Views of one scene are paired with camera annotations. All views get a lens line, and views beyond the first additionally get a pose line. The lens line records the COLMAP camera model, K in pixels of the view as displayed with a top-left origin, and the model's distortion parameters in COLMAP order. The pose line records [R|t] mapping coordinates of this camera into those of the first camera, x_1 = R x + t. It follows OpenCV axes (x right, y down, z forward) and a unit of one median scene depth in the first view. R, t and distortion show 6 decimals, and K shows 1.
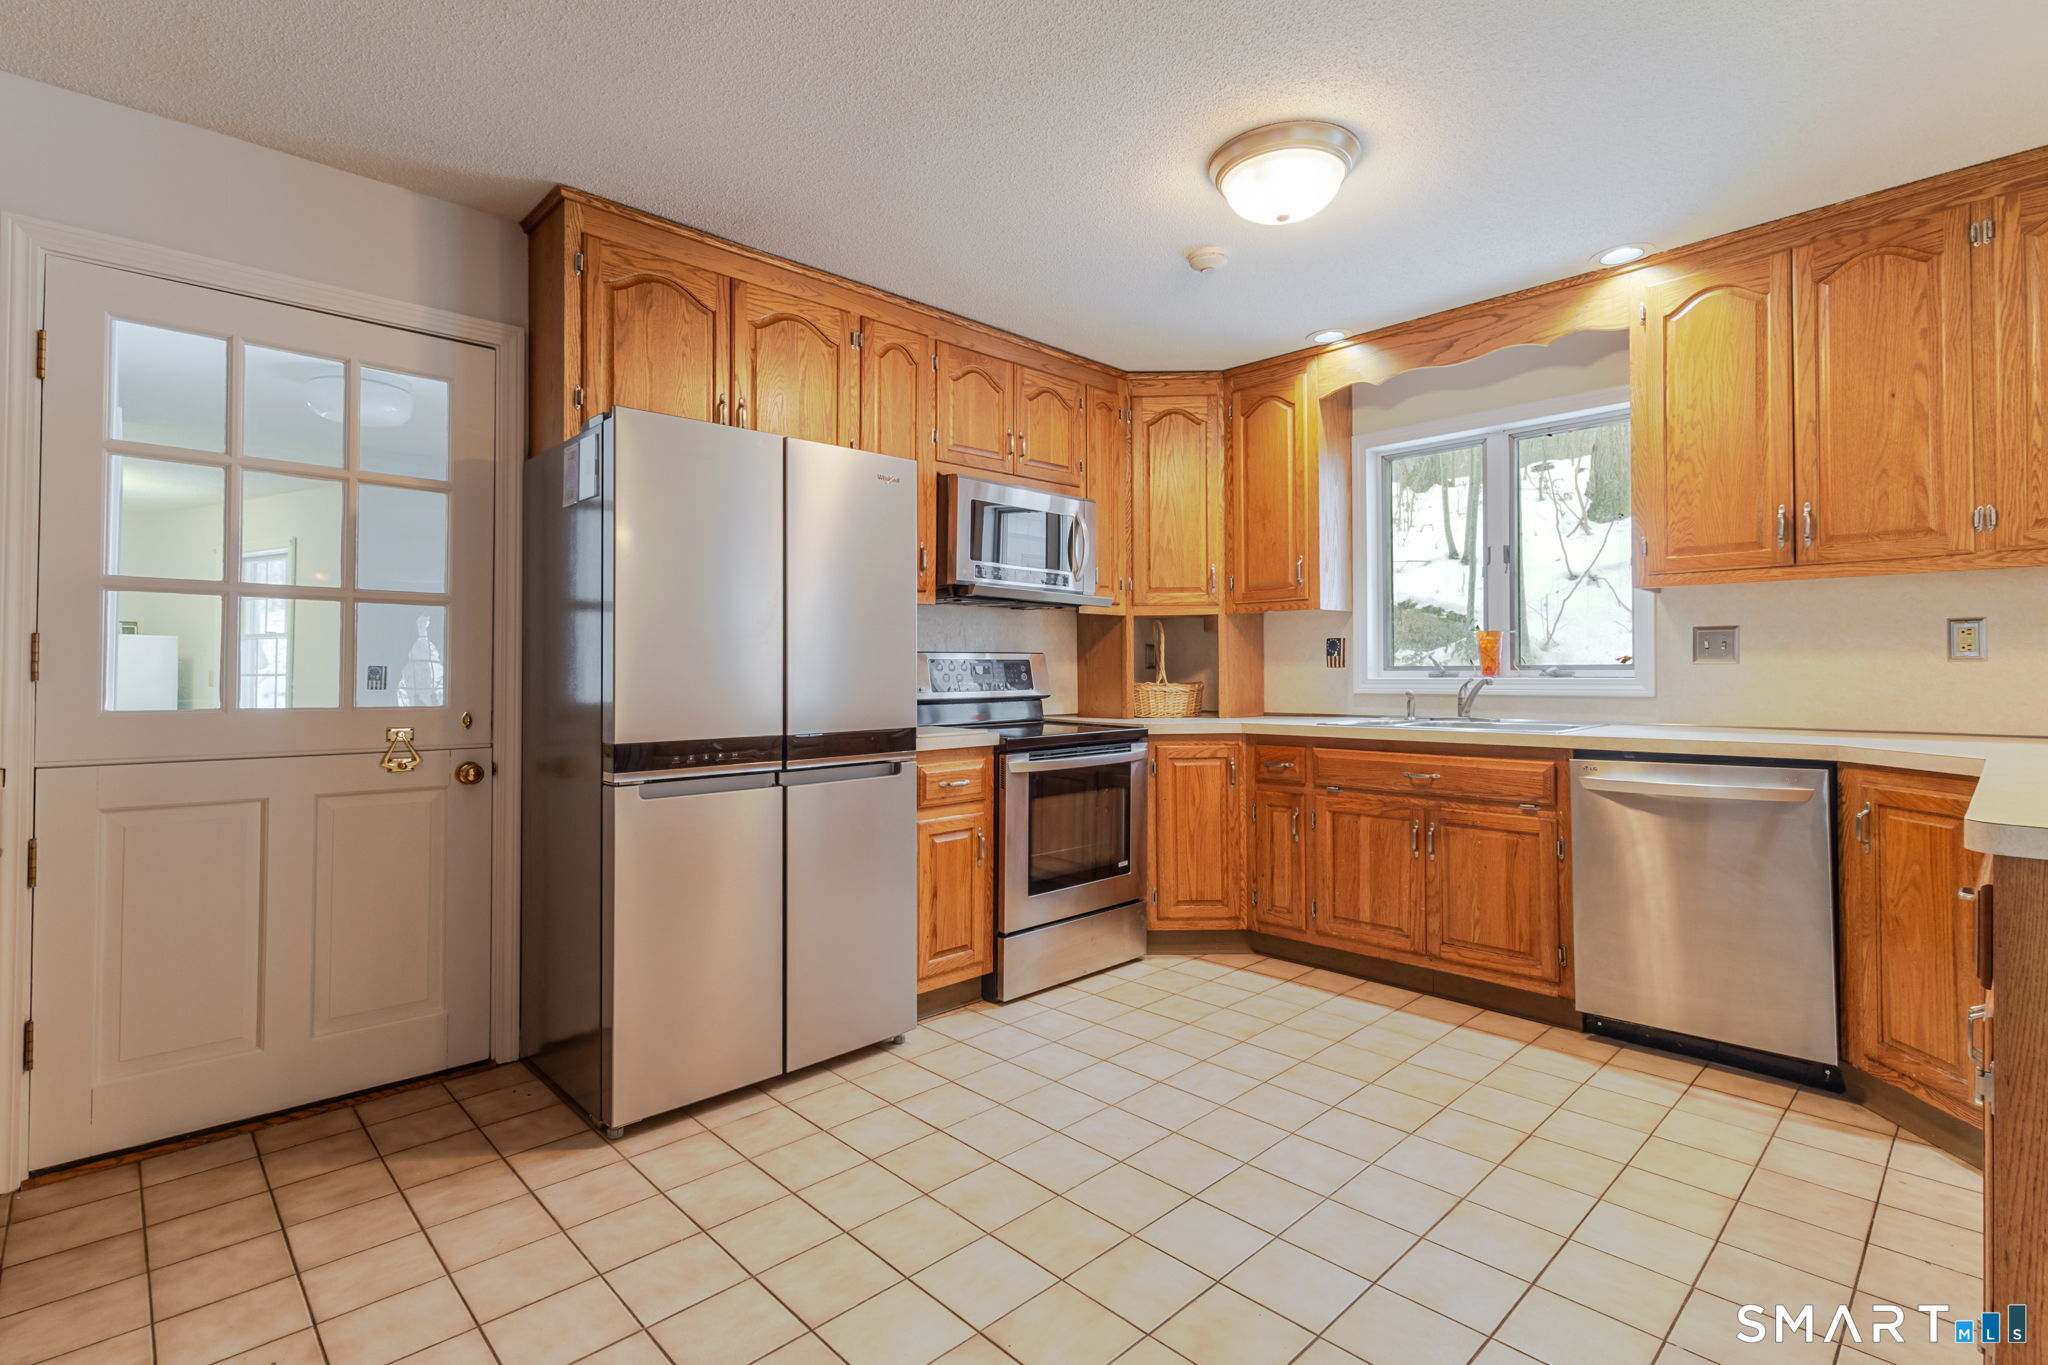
lens RADIAL K [[953.4, 0, 1006.5], [0, 953.4, 639.4], [0, 0, 1]] dist [0.000870, 0.003320]
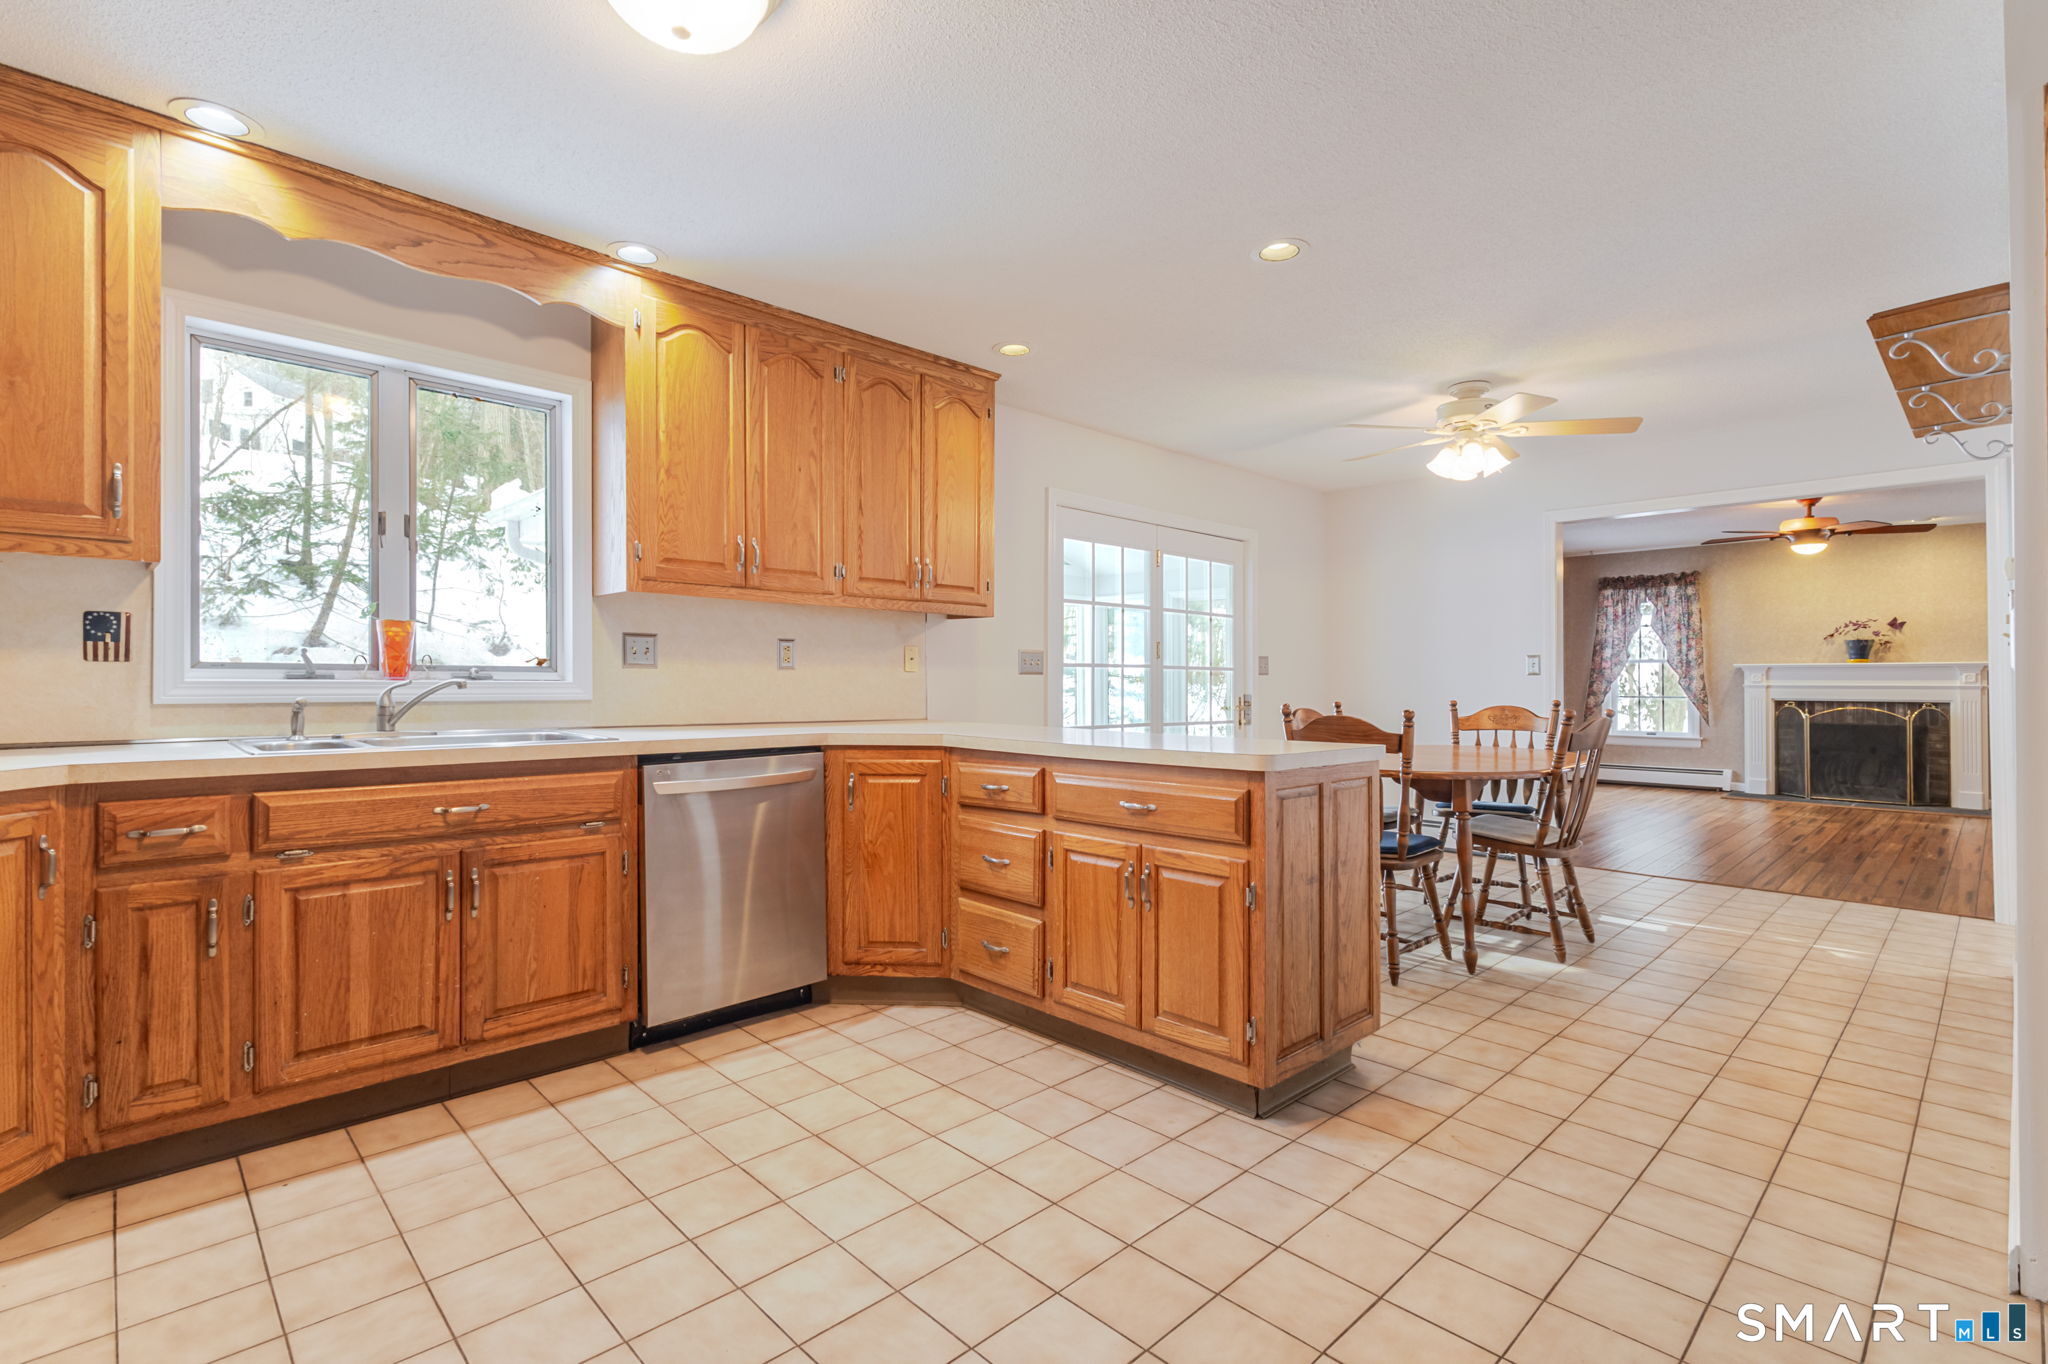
lens RADIAL K [[953.4, 0, 1017.0], [0, 953.4, 661.0], [0, 0, 1]] dist [0.000870, 0.003320]
pose [[-0.010445, 0.026266, 0.999600, -0.348391], [-0.040999, 0.998803, -0.026673, 0.030282], [-0.999105, -0.041261, -0.009355, 0.613951]]
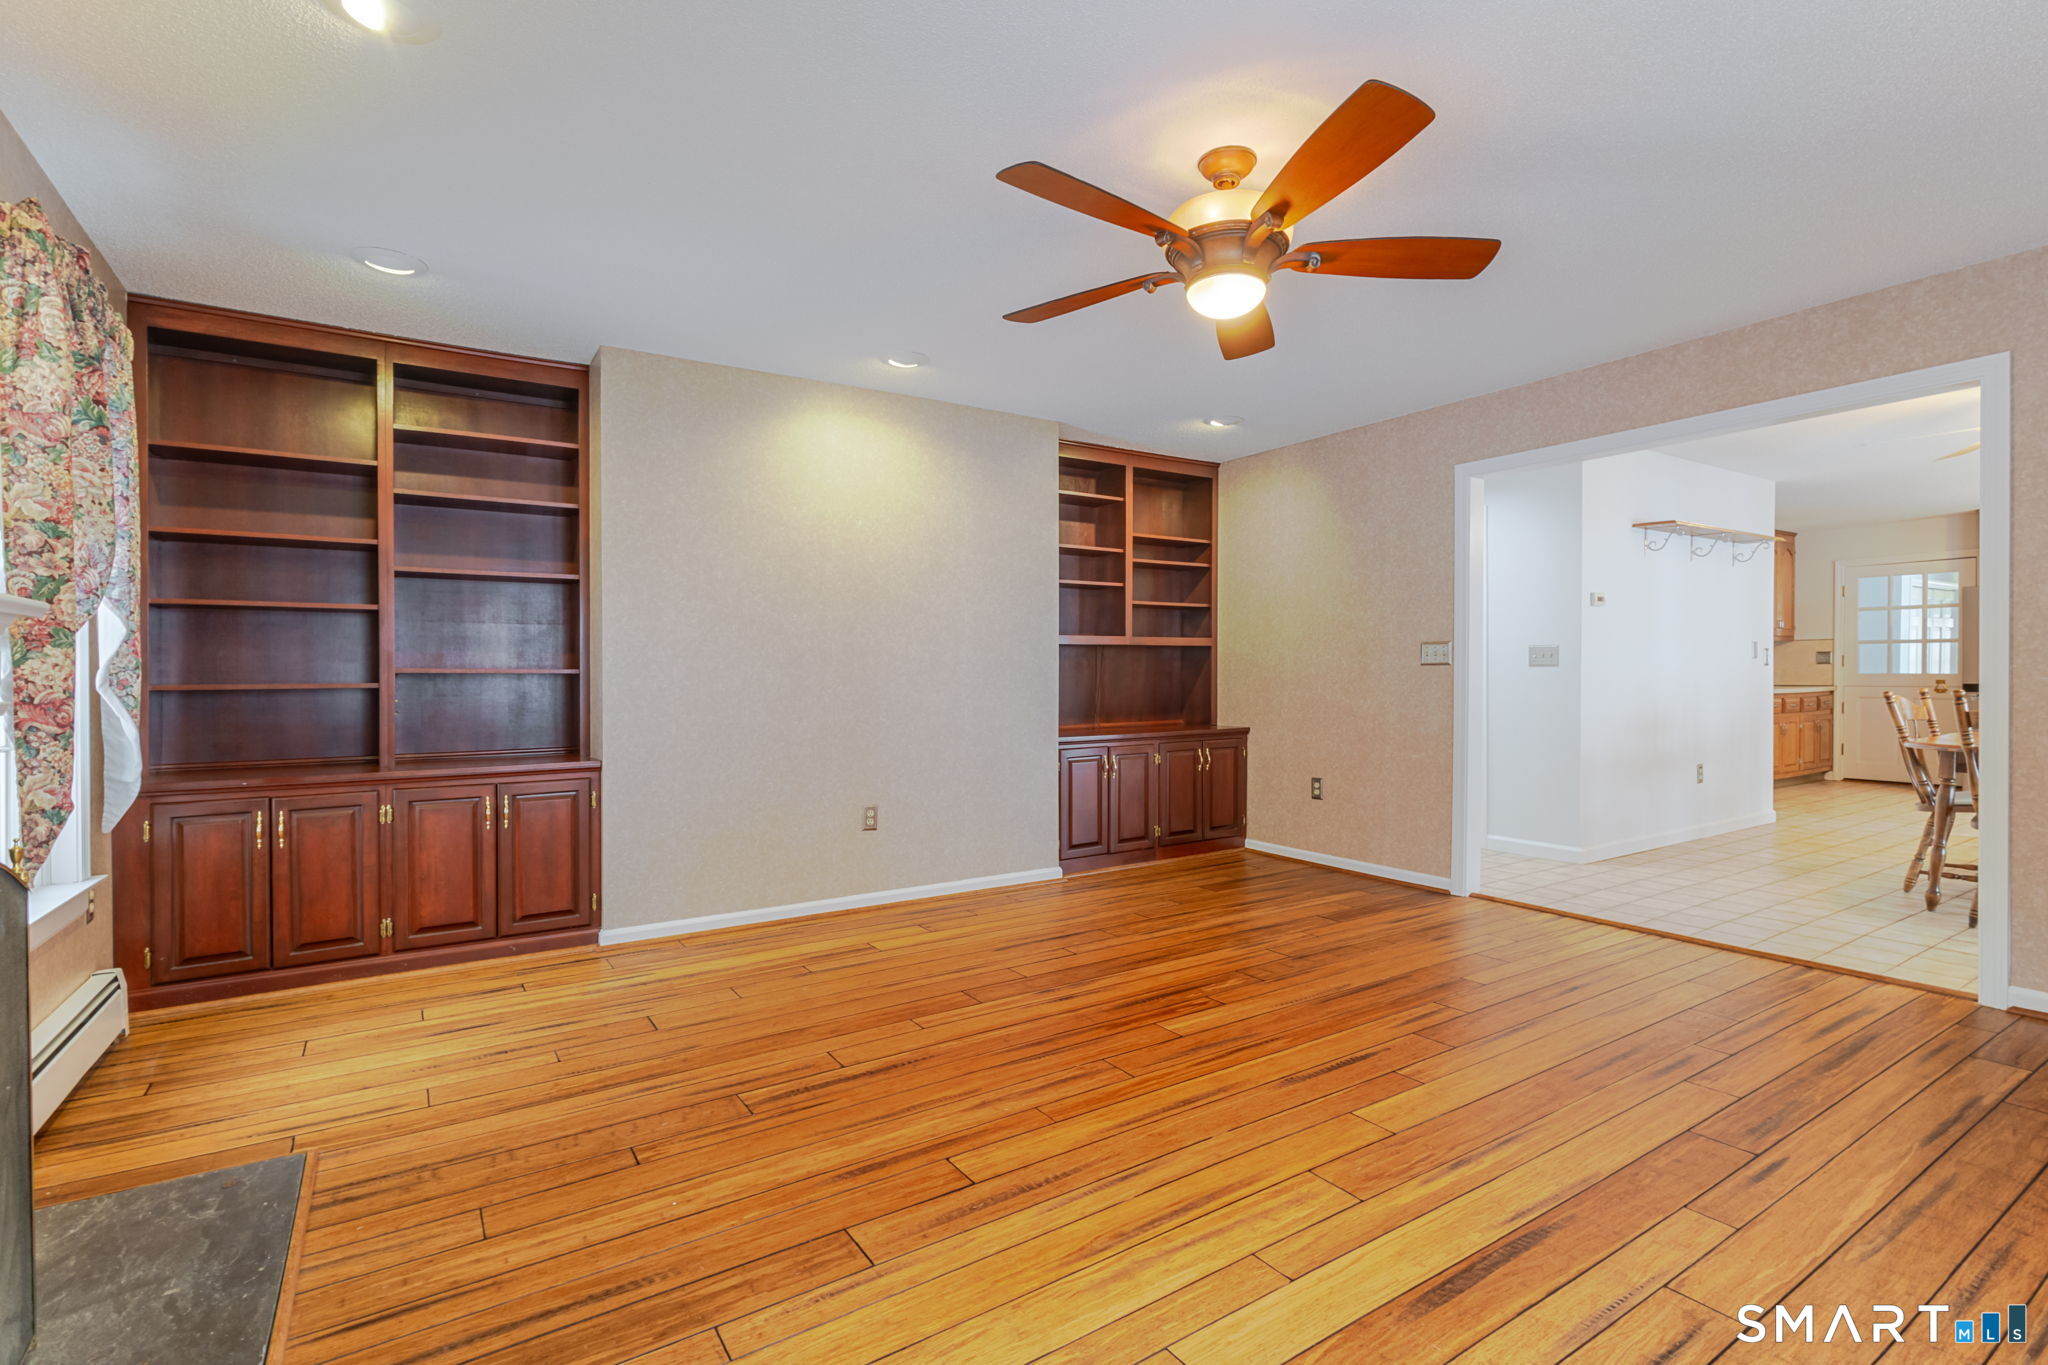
lens RADIAL K [[953.4, 0, 1021.9], [0, 953.4, 686.1], [0, 0, 1]] dist [0.000870, 0.003320]
pose [[-0.176709, 0.018348, -0.984092, 2.738020], [0.048481, 0.998775, 0.009916, -0.065049], [0.983068, -0.045958, -0.177382, -1.324247]]
